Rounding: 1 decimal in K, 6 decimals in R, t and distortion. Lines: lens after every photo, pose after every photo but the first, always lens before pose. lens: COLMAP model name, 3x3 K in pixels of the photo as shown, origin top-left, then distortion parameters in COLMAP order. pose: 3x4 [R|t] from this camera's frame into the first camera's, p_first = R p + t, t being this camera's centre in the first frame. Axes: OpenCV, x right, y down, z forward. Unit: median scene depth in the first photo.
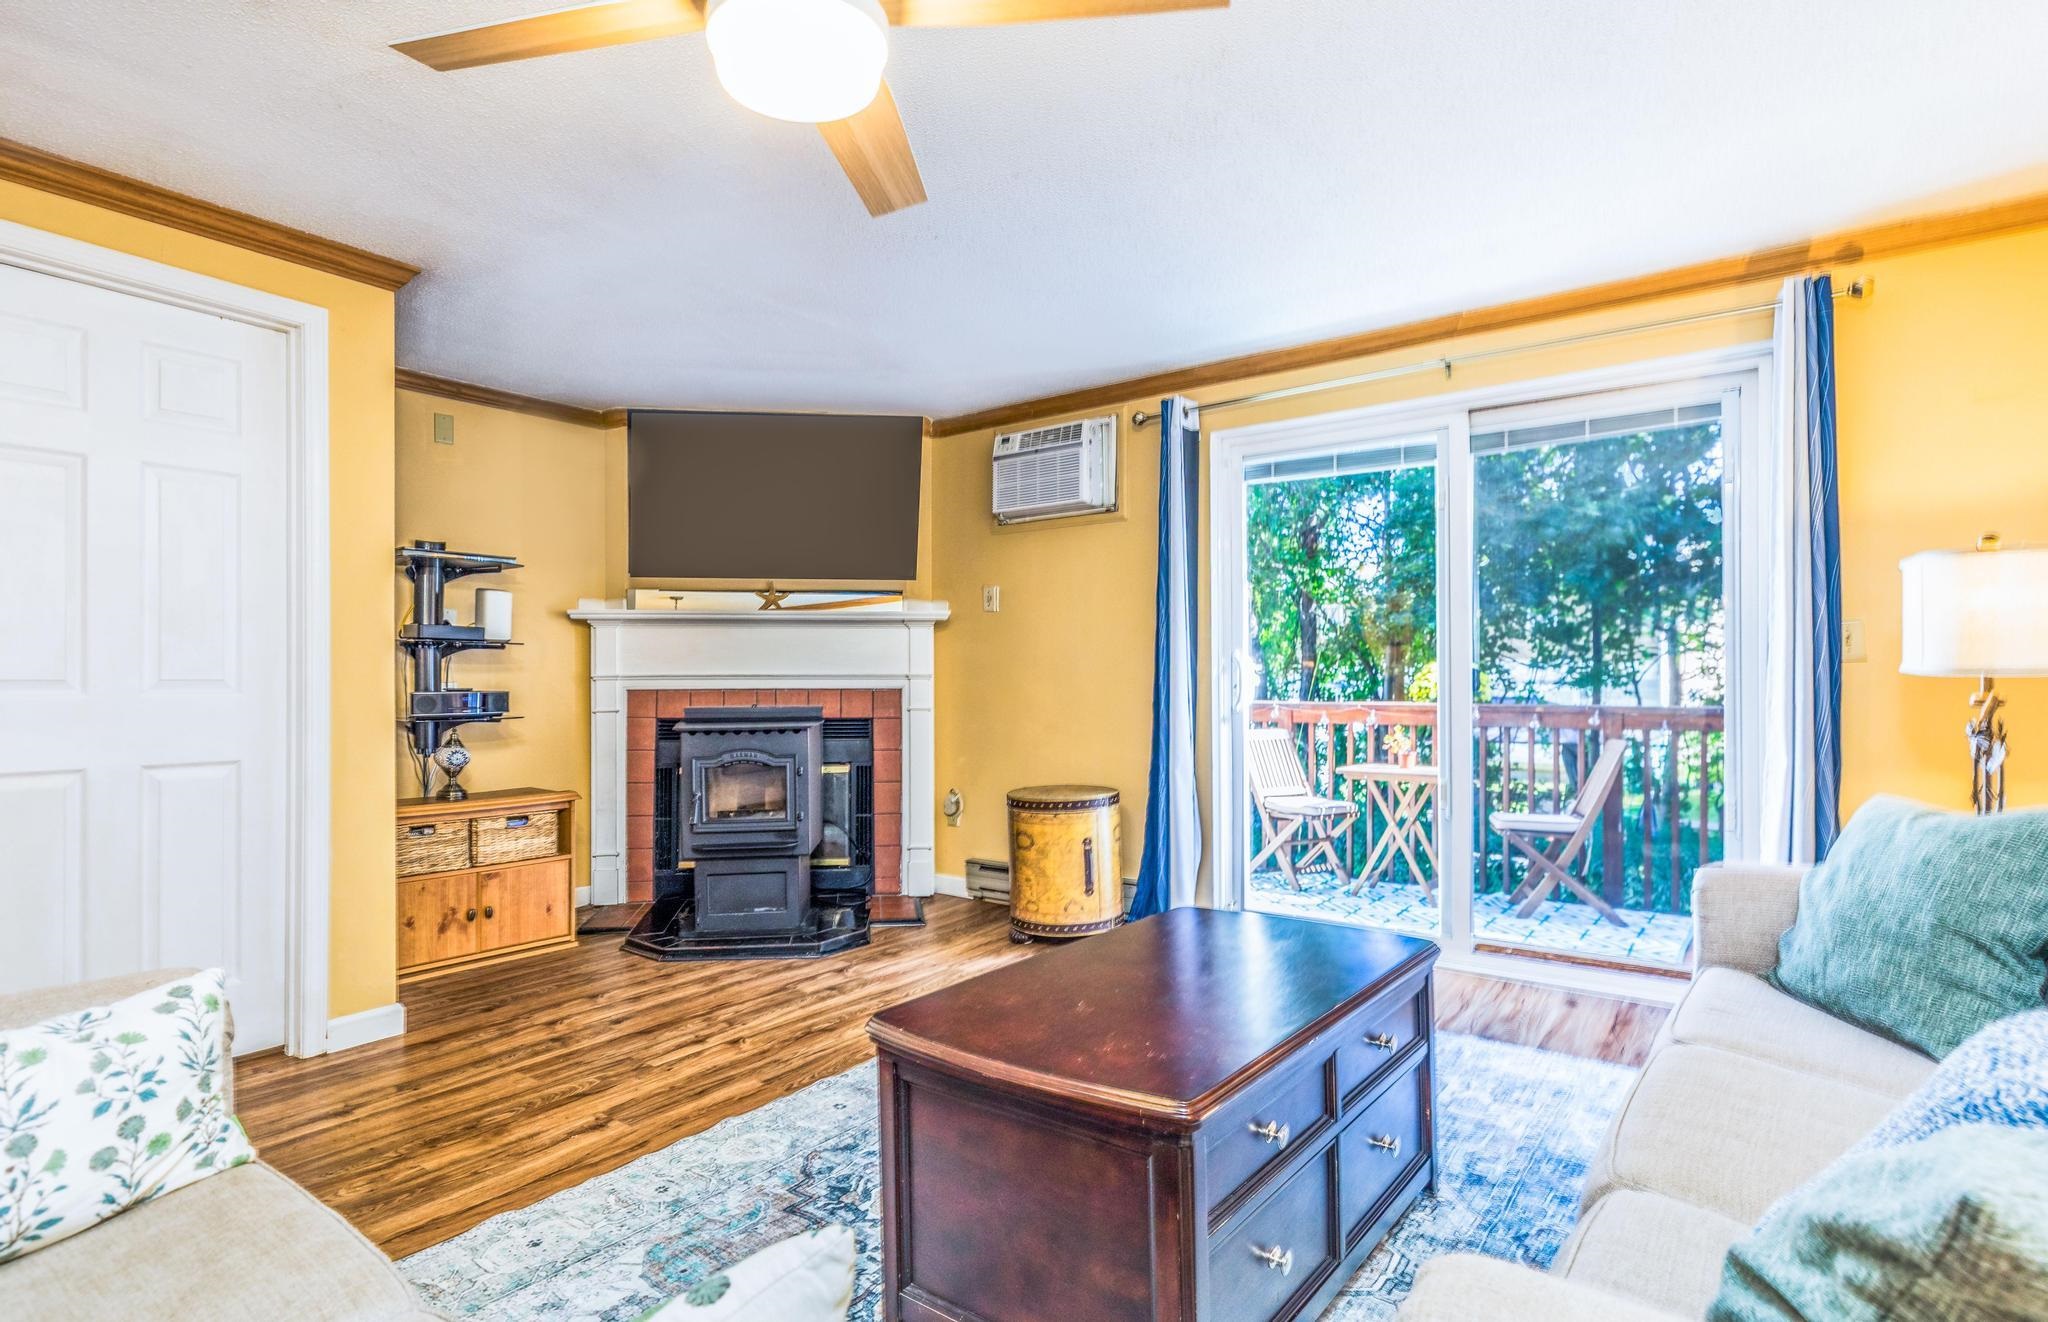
lens RADIAL K [[1034.3, 0, 991.8], [0, 1034.3, 663.3], [0, 0, 1]] dist [0.006373, 0.000468]
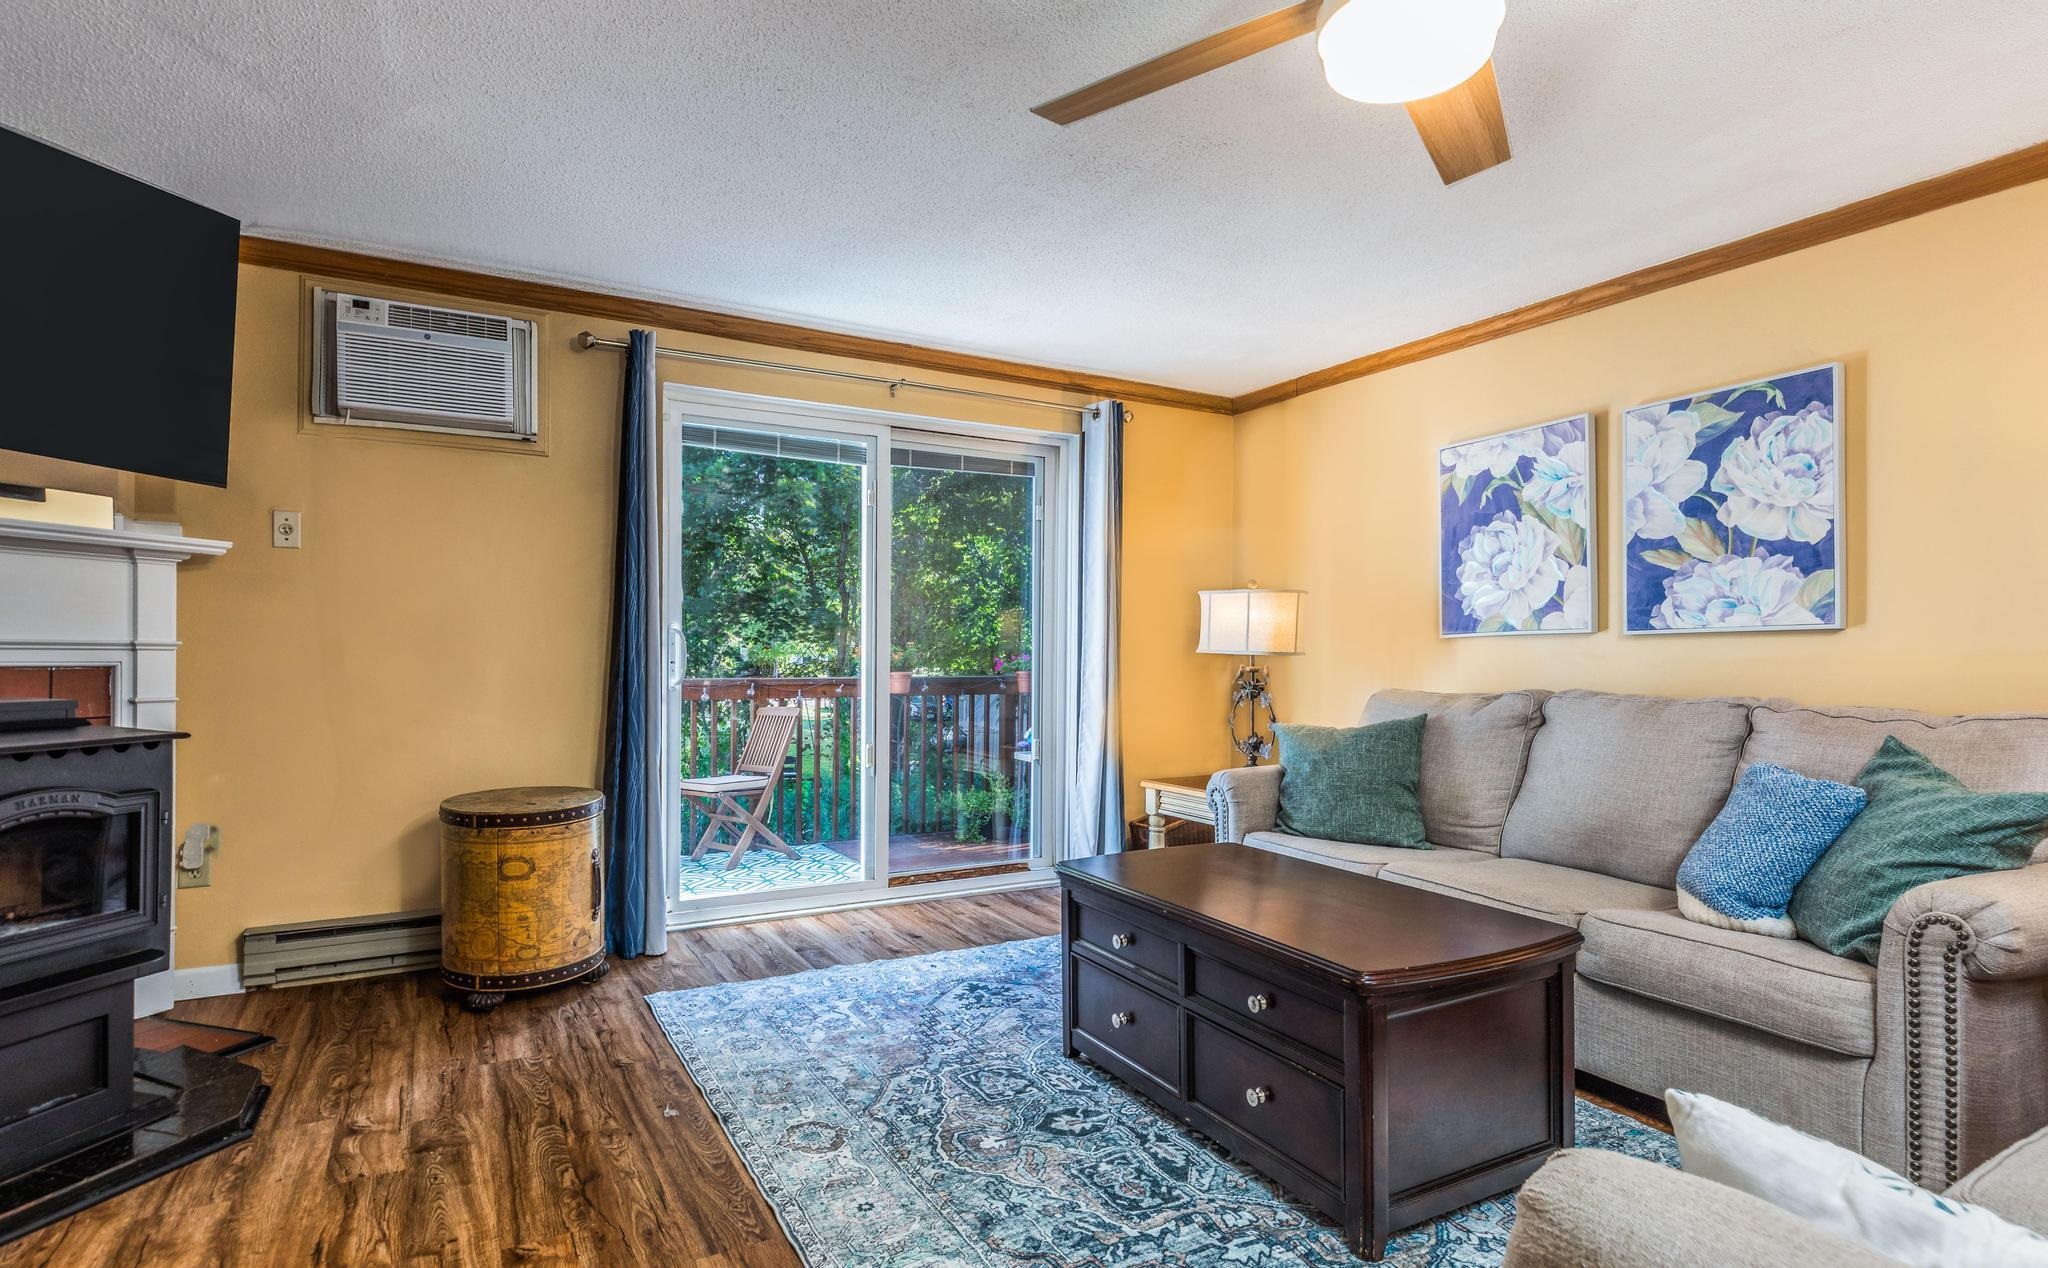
lens RADIAL K [[1038.8, 0, 992.5], [0, 1038.8, 642.1], [0, 0, 1]] dist [0.016873, -0.003051]
pose [[0.398599, 0.017141, 0.916965, -0.545165], [-0.018720, 0.999769, -0.010552, 0.010038], [-0.916934, -0.012959, 0.398828, 0.402197]]
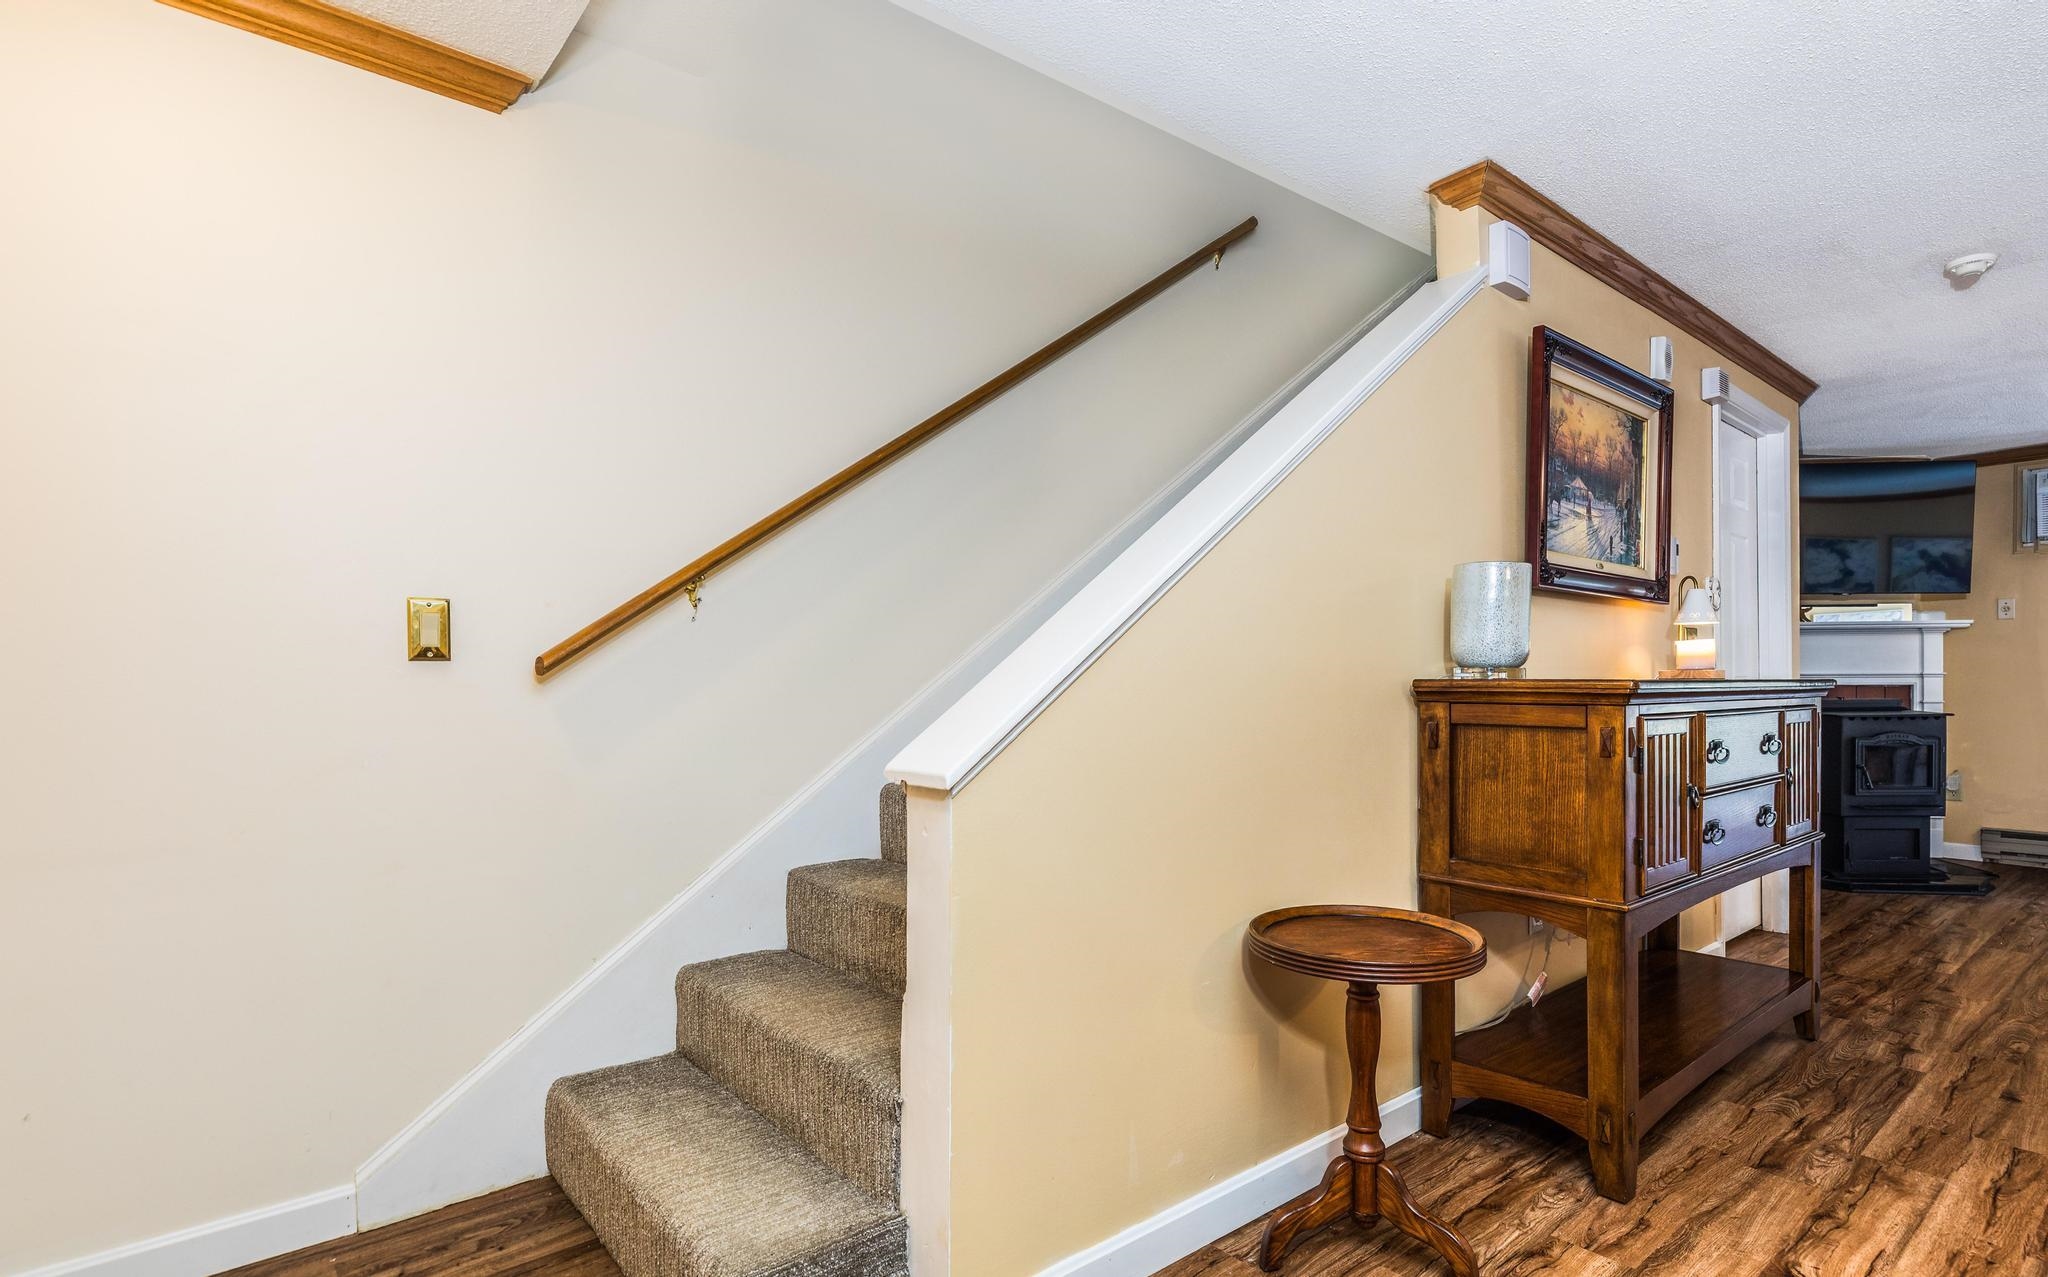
lens RADIAL K [[1038.8, 0, 1060.1], [0, 1038.8, 661.3], [0, 0, 1]] dist [0.016873, -0.003051]
pose [[0.979944, -0.003629, -0.199238, -1.037253], [0.002699, 0.999984, -0.004939, 0.000090], [0.199253, 0.004302, 0.979939, -0.498225]]
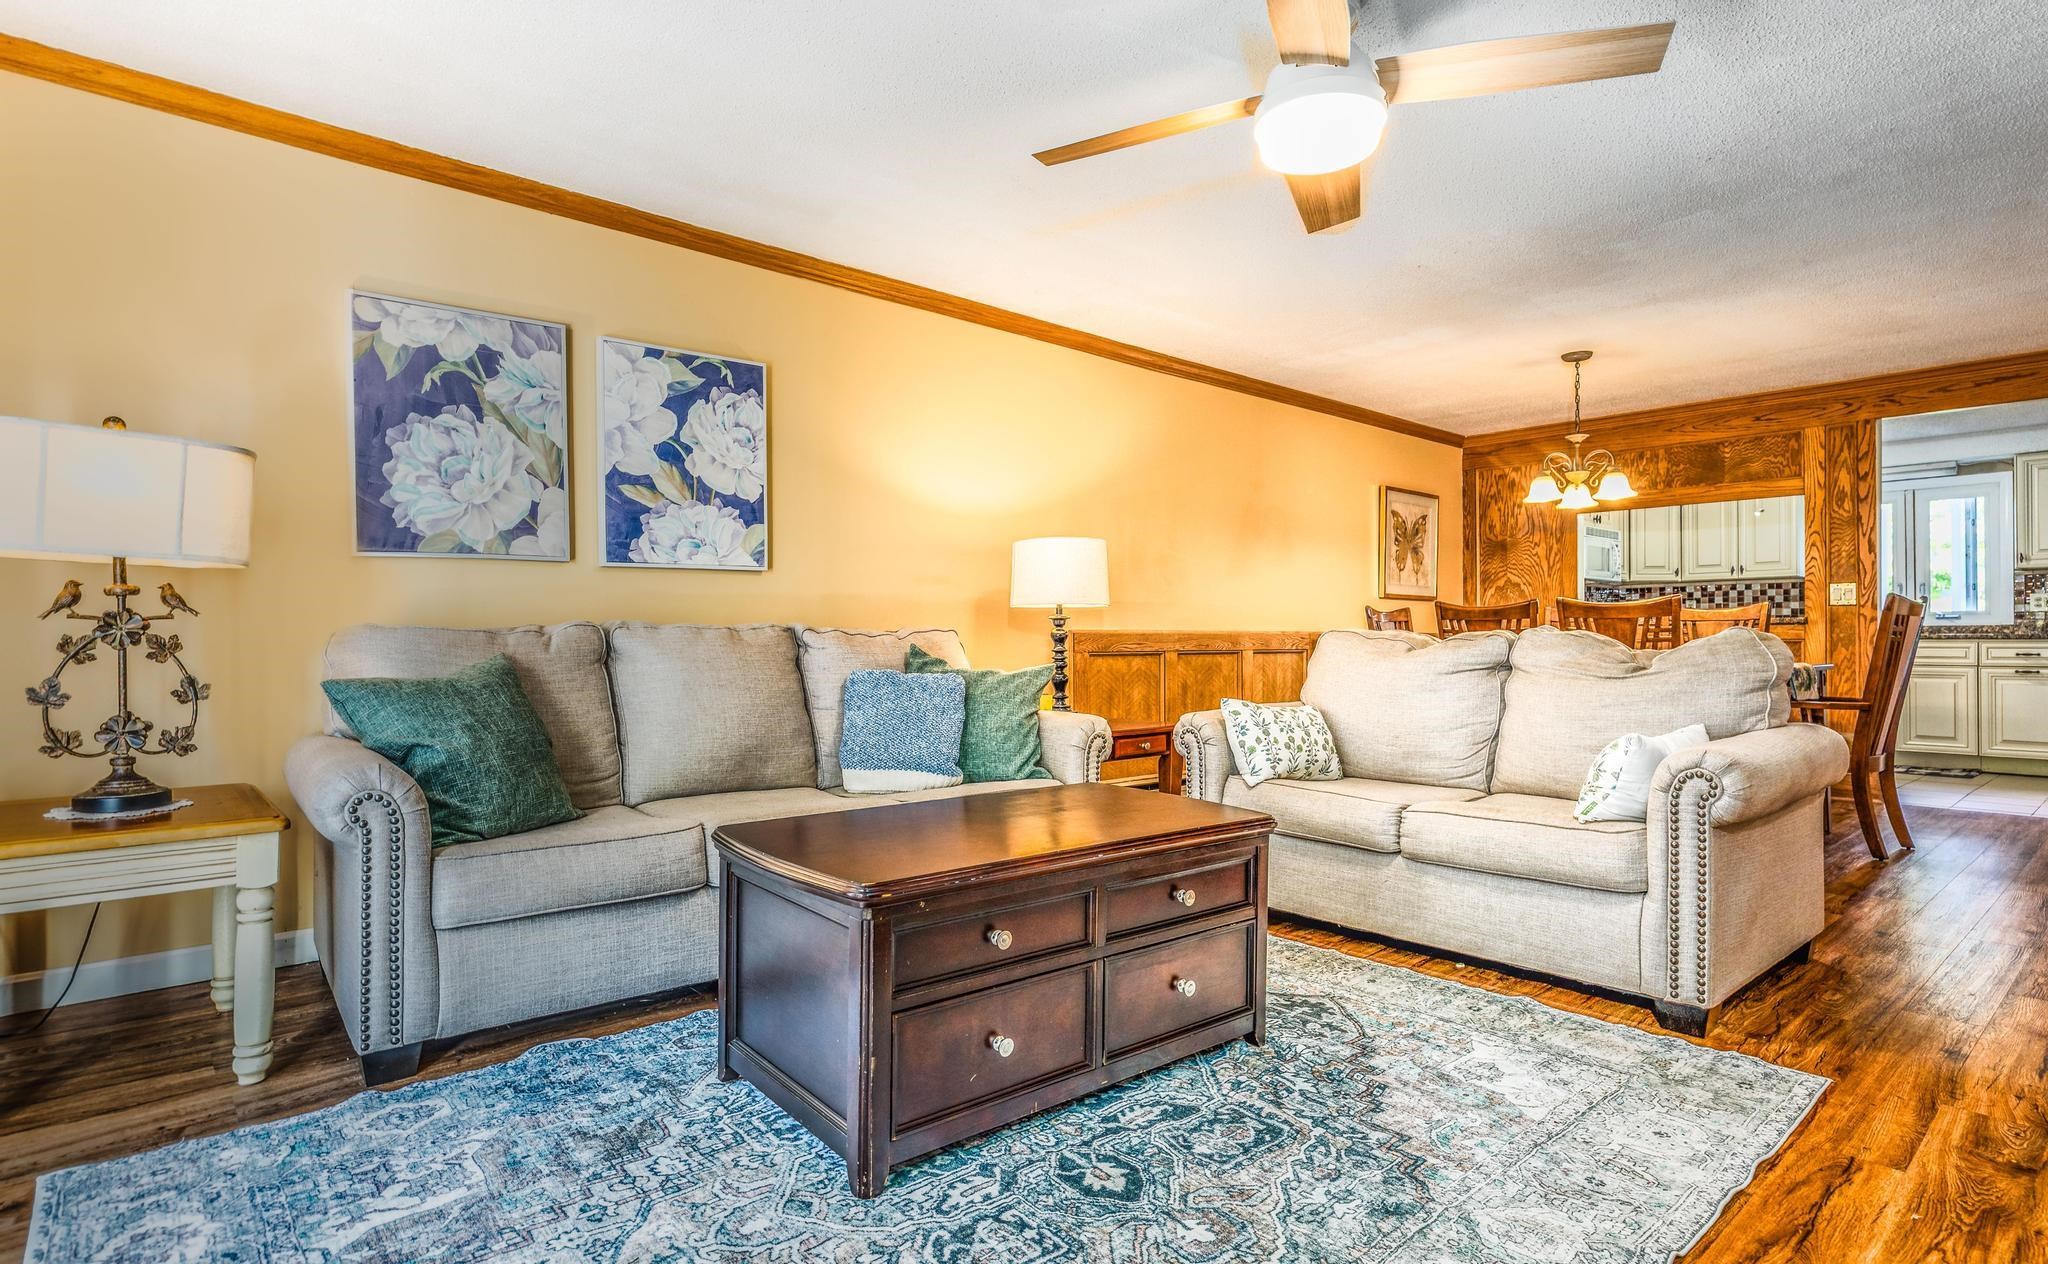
lens RADIAL K [[1038.8, 0, 1006.3], [0, 1038.8, 623.9], [0, 0, 1]] dist [0.016873, -0.003051]
pose [[-0.980390, 0.003403, 0.197036, -0.023779], [-0.001243, 0.999724, -0.023450, 0.052594], [-0.197062, -0.023235, -0.980116, 1.045285]]
